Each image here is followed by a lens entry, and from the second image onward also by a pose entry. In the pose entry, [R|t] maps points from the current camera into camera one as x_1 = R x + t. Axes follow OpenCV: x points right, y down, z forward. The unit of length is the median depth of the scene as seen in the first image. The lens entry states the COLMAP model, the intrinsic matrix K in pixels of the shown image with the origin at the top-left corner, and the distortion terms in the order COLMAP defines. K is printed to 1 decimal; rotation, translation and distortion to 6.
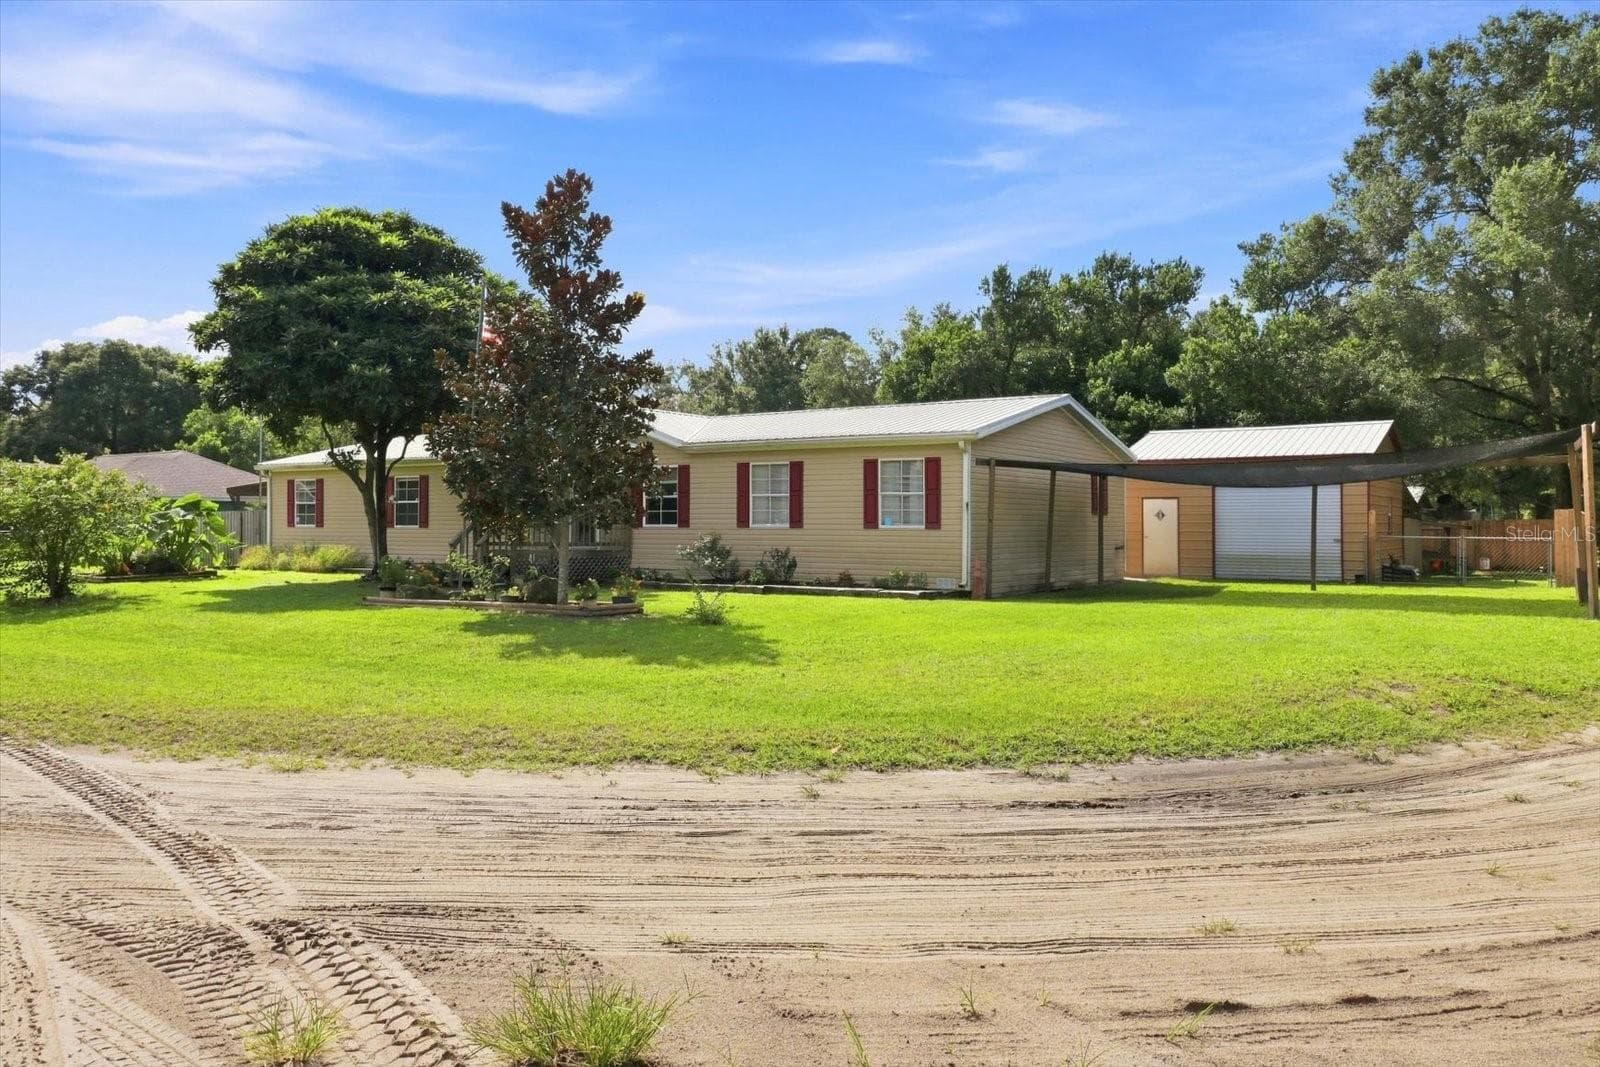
lens RADIAL K [[756.2, 0, 800.0], [0, 756.2, 533.5], [0, 0, 1]] dist [-0.013604, 0.000539]
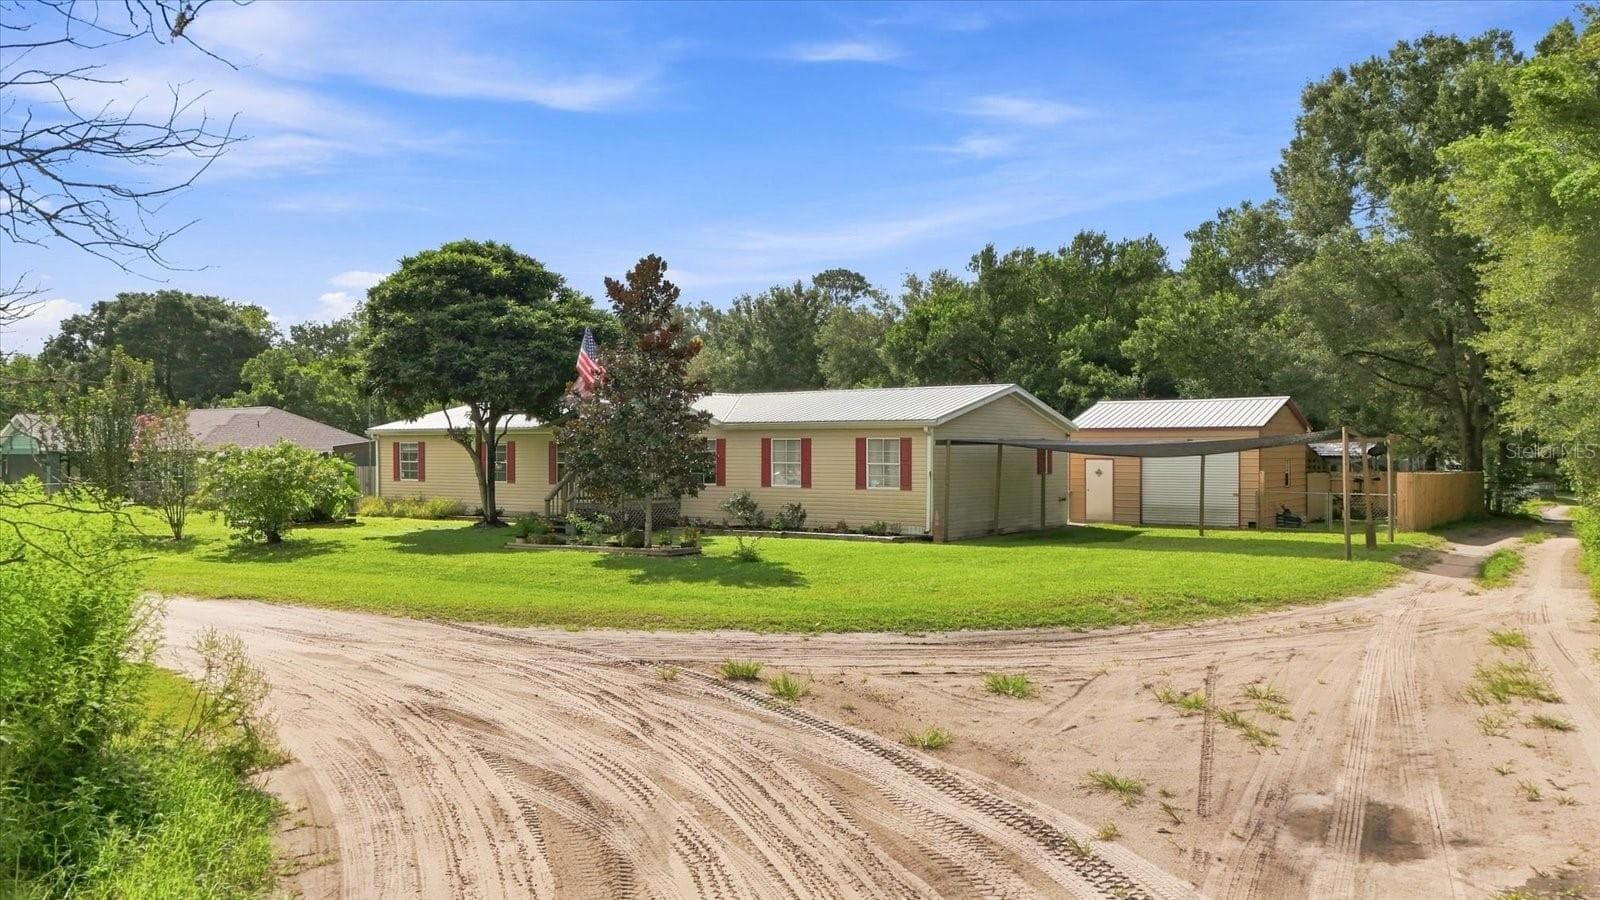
lens RADIAL K [[1048.8, 0, 800.0], [0, 1048.8, 450.0], [0, 0, 1]] dist [0.054517, -0.101071]
pose [[0.999663, -0.002439, -0.025835, 0.031339], [0.003079, 0.999689, 0.024765, -0.116784], [0.025766, -0.024836, 0.999359, -0.825973]]
